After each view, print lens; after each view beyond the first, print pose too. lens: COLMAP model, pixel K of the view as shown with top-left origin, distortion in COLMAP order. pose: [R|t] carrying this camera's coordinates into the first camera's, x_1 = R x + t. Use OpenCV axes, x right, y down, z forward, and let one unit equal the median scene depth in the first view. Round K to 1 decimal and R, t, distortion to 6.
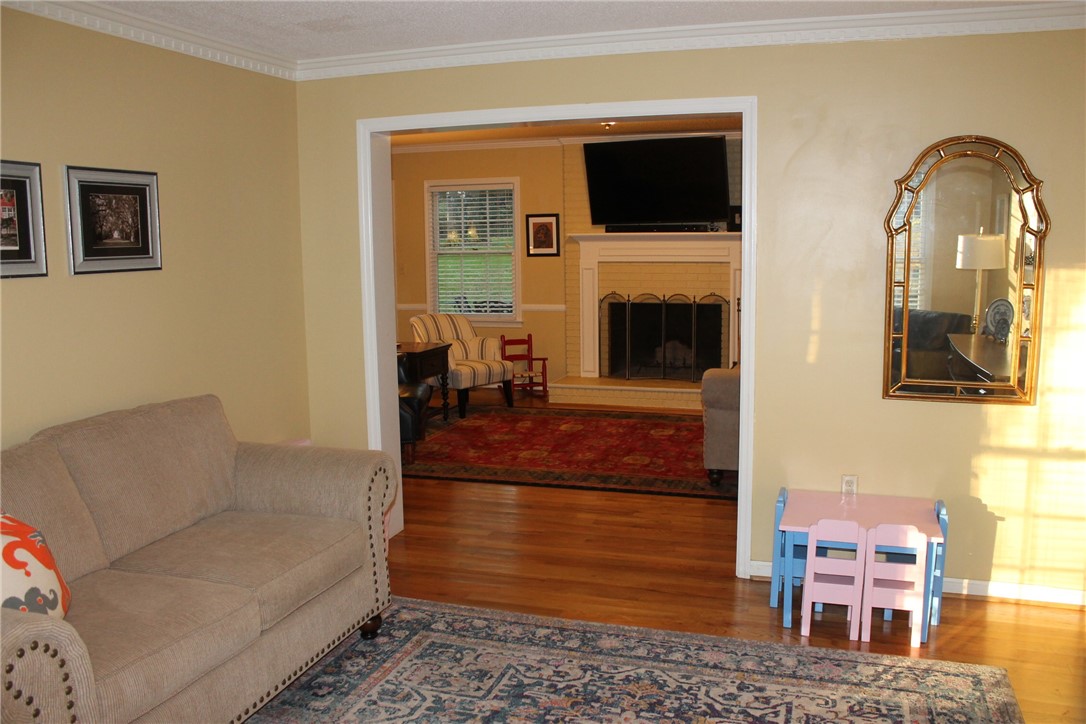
lens RADIAL K [[918.7, 0, 547.1], [0, 918.7, 364.2], [0, 0, 1]] dist [-0.171179, 0.149409]
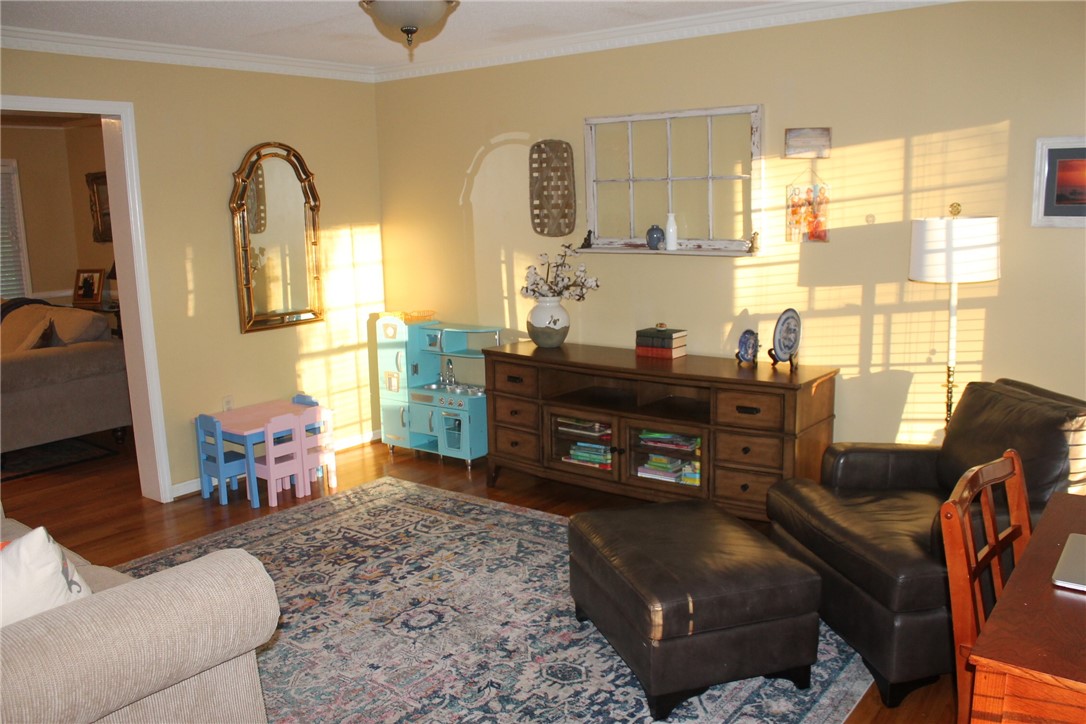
lens RADIAL K [[918.7, 0, 547.1], [0, 918.7, 364.2], [0, 0, 1]] dist [-0.171179, 0.149409]
pose [[0.331118, -0.168010, 0.928512, -0.342930], [0.156489, 0.980172, 0.121552, -0.004759], [-0.930523, 0.105054, 0.350844, 0.045769]]
